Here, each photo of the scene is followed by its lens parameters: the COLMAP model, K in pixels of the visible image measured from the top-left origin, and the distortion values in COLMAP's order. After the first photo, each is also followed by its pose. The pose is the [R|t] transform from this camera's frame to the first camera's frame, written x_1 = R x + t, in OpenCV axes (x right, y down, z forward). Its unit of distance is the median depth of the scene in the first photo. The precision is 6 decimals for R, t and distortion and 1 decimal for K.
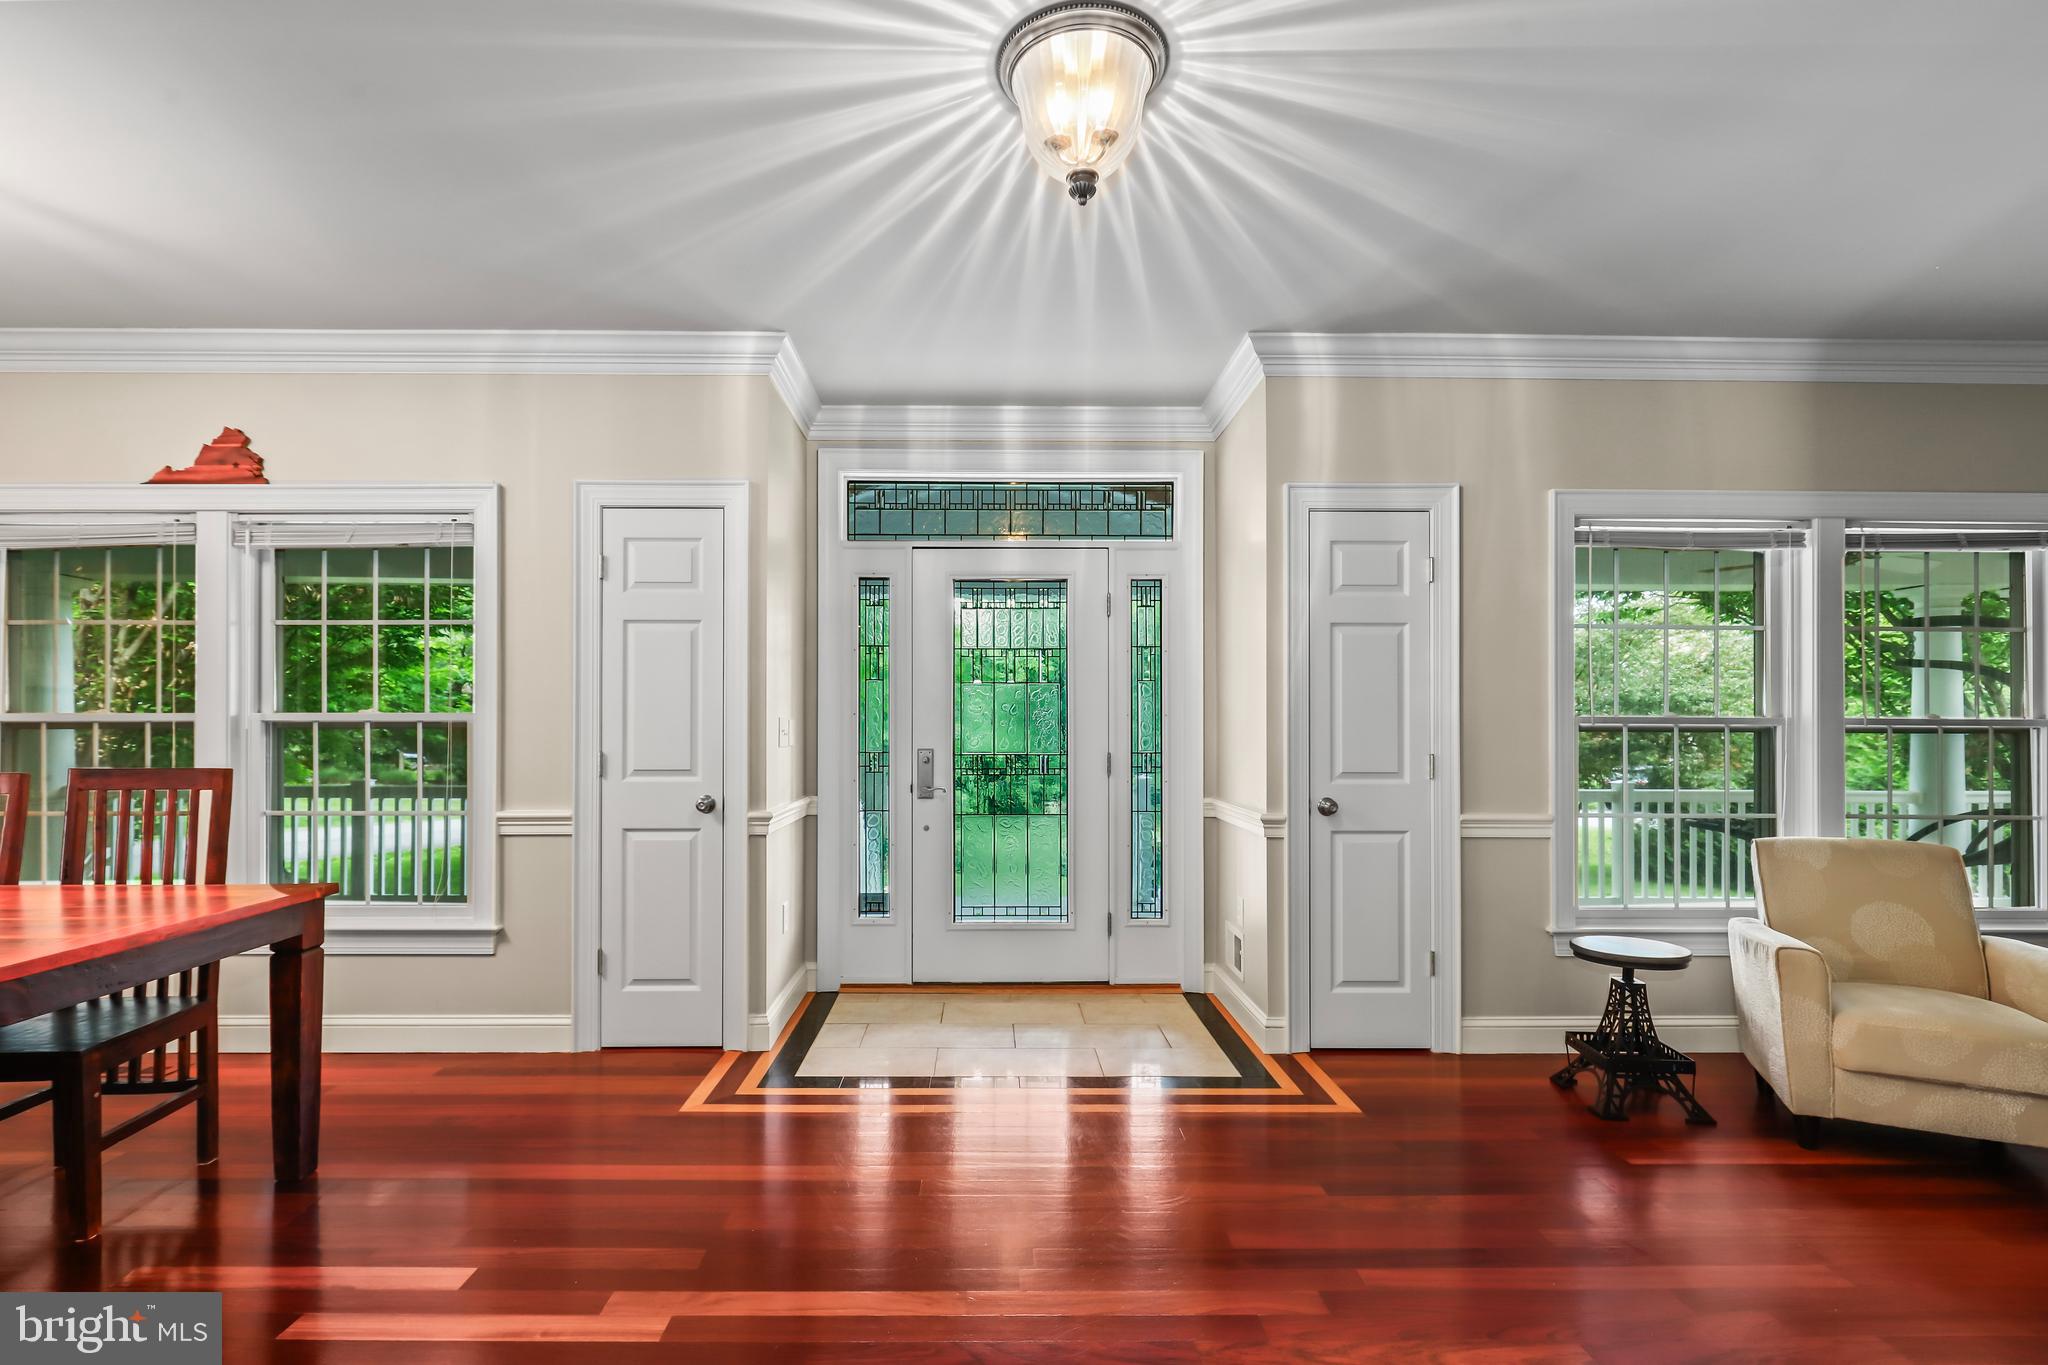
lens RADIAL K [[941.4, 0, 989.2], [0, 941.4, 720.0], [0, 0, 1]] dist [-0.003467, 0.000371]
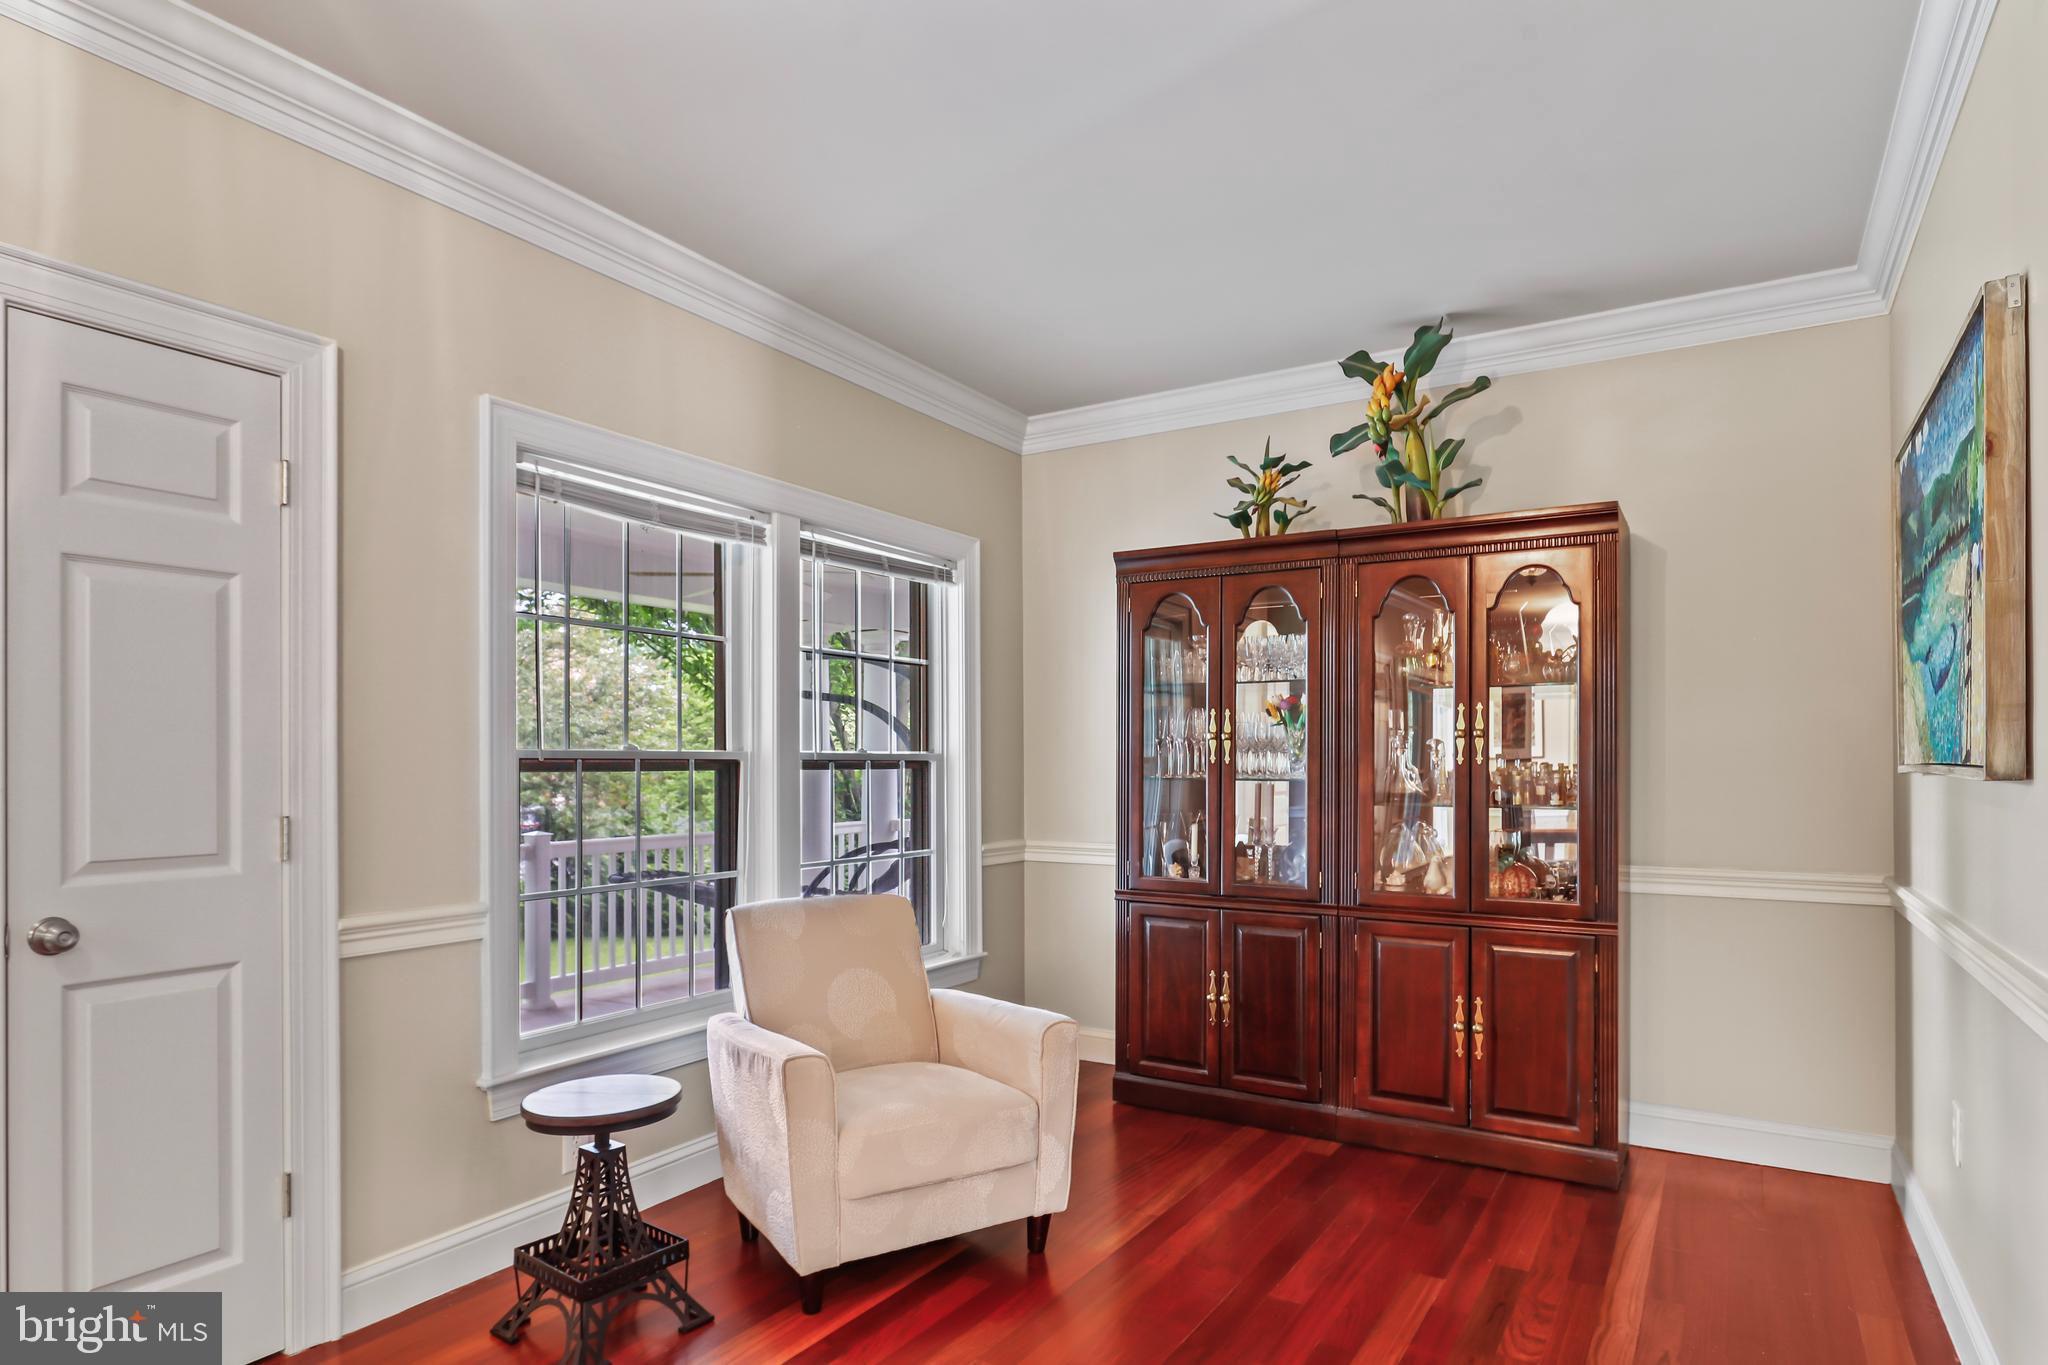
lens RADIAL K [[1164.2, 0, 1024.7], [0, 1164.2, 754.4], [0, 0, 1]] dist [-0.013665, 0.005114]
pose [[0.524556, 0.000320, 0.851376, 0.118509], [-0.001290, 0.999999, 0.000419, -0.001031], [-0.851375, -0.001318, 0.524556, 0.271970]]
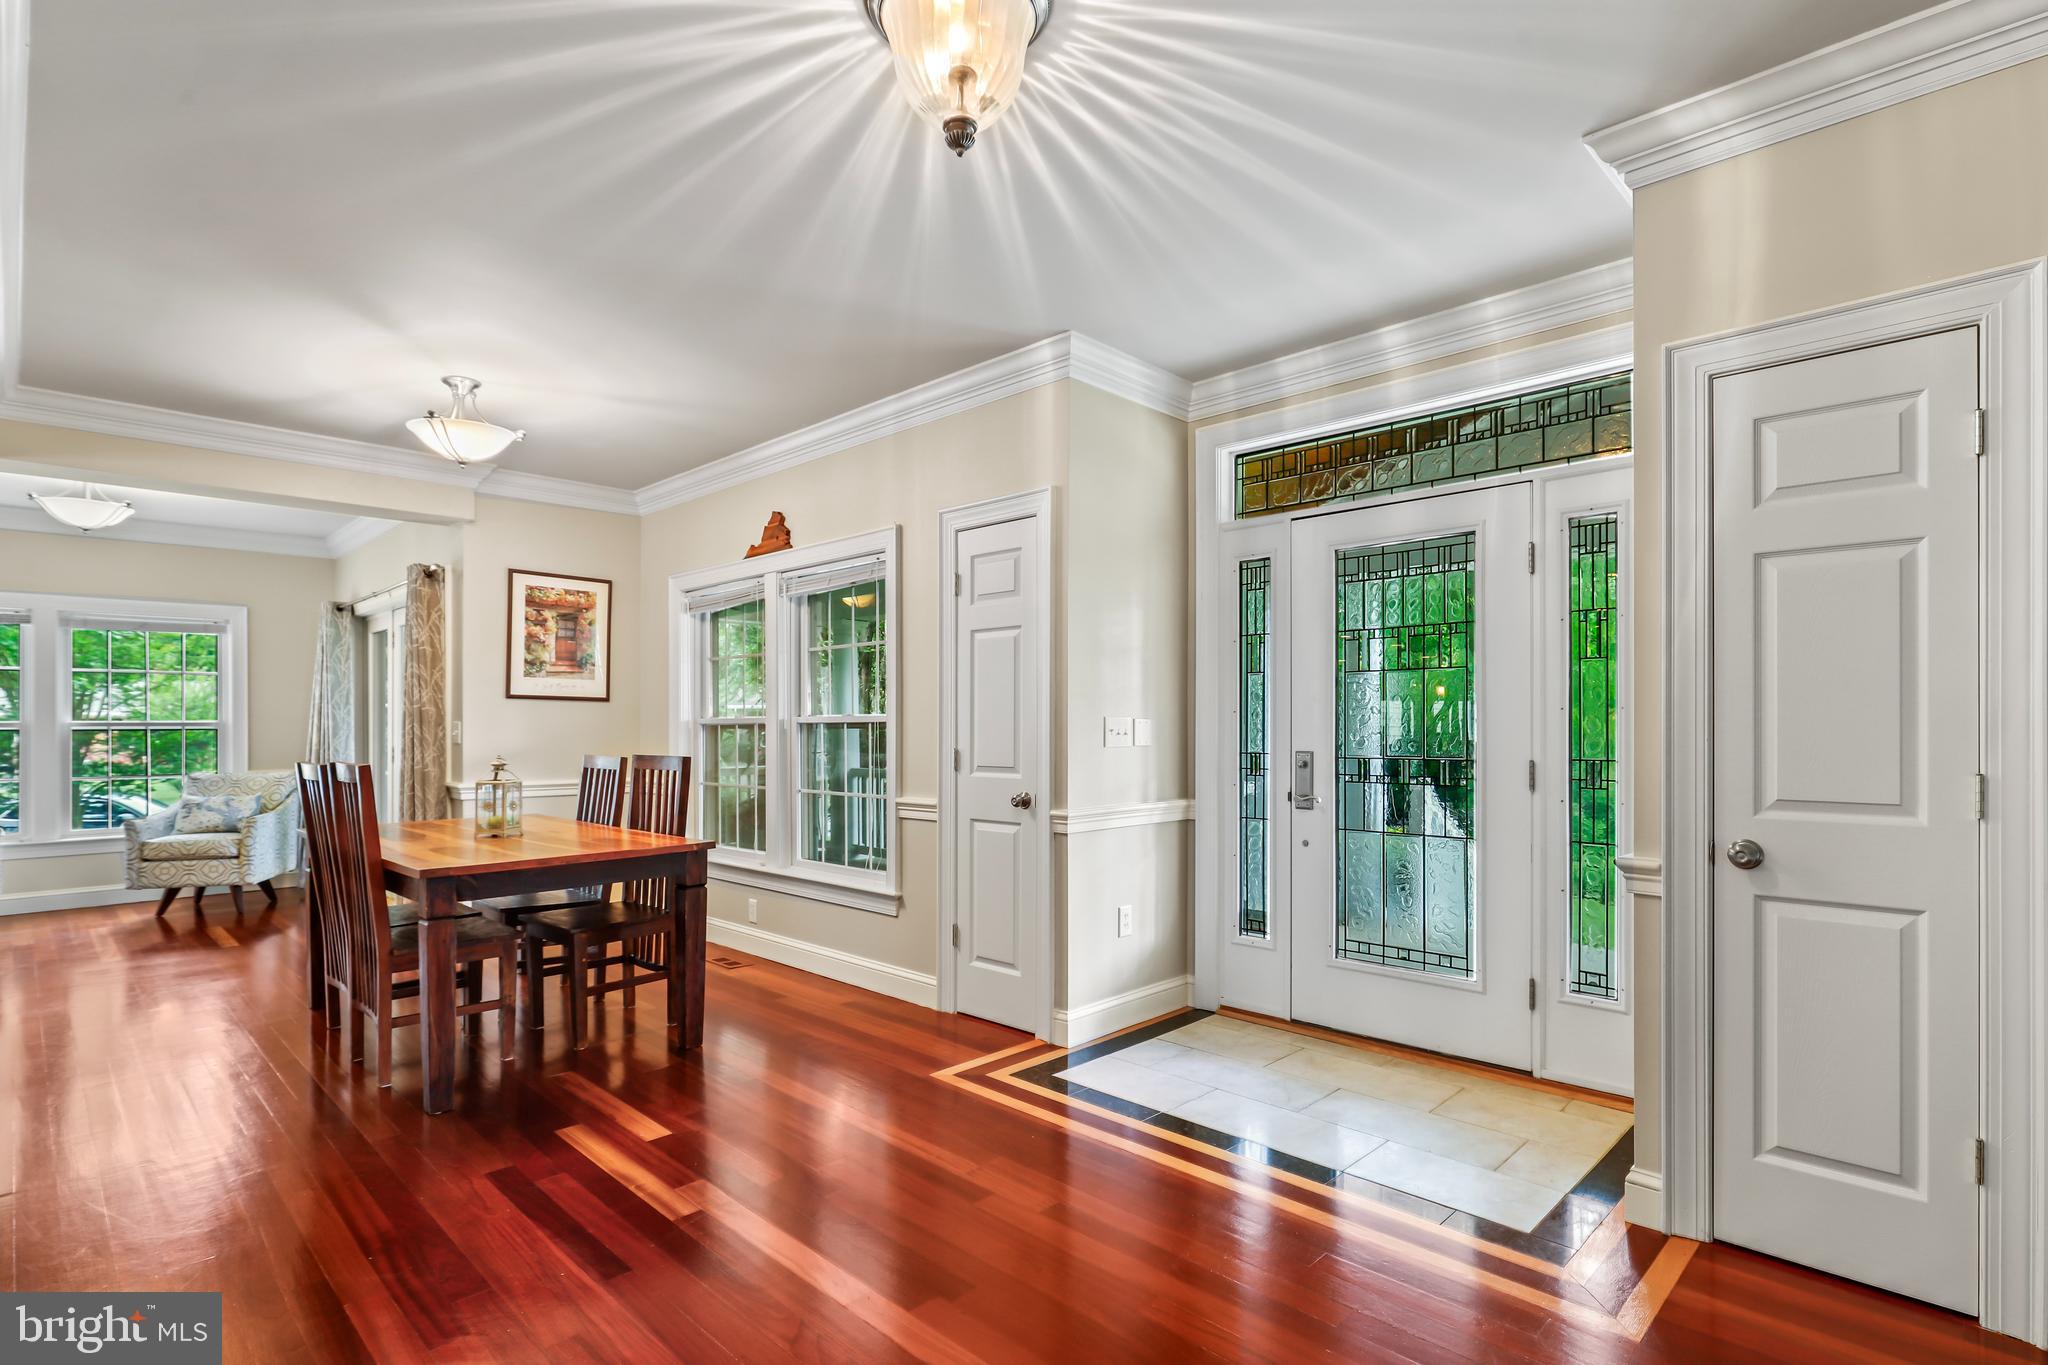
lens RADIAL K [[991.5, 0, 1010.6], [0, 991.5, 719.4], [0, 0, 1]] dist [-0.014664, -0.002111]
pose [[0.706076, -0.006864, -0.708103, 0.472641], [0.008412, 0.999964, -0.001304, 0.000922], [0.708086, -0.005036, 0.706108, 0.210183]]
